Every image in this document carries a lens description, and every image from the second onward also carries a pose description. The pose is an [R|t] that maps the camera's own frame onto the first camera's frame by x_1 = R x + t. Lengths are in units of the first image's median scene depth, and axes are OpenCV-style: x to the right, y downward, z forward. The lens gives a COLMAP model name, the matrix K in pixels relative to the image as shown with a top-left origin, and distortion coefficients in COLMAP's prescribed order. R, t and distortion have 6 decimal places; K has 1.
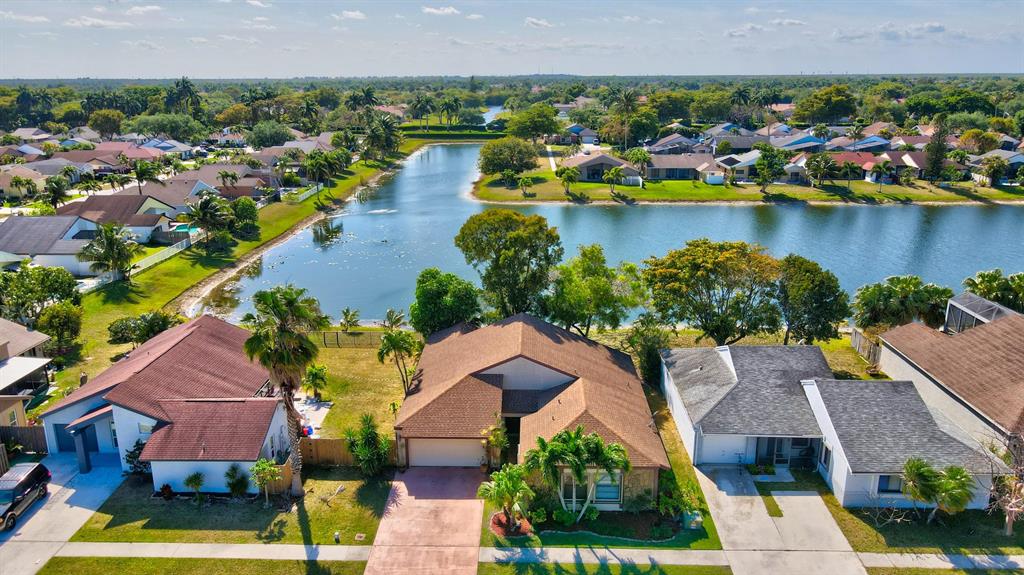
lens RADIAL K [[761.8, 0, 507.1], [0, 761.8, 289.1], [0, 0, 1]] dist [-0.008529, 0.035067]
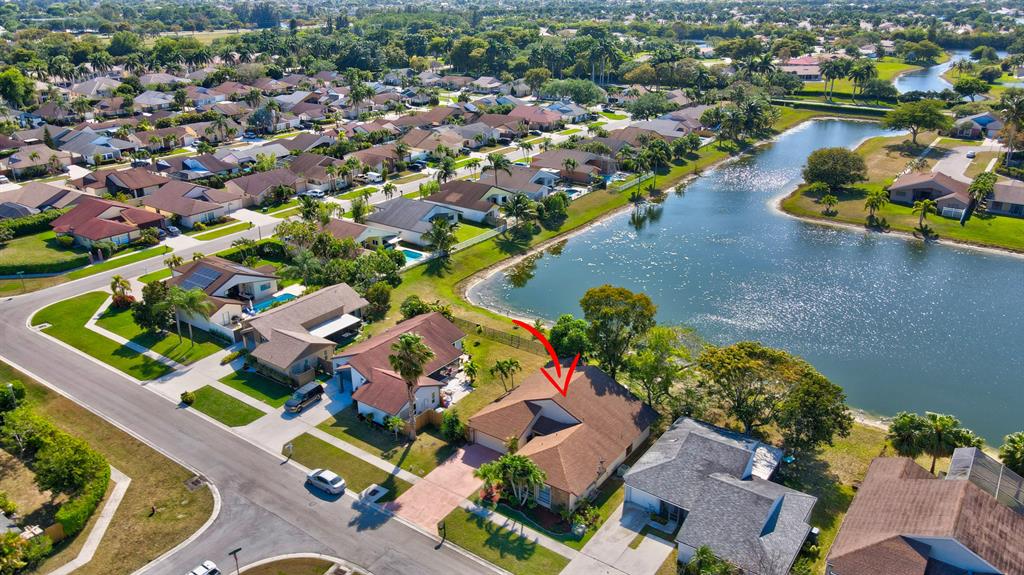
lens RADIAL K [[761.8, 0, 506.1], [0, 761.8, 296.0], [0, 0, 1]] dist [-0.008529, 0.035067]
pose [[0.829030, 0.219213, -0.514446, 0.757443], [-0.155461, 0.974044, 0.164530, -0.393421], [0.537160, -0.056424, 0.841591, -0.408091]]
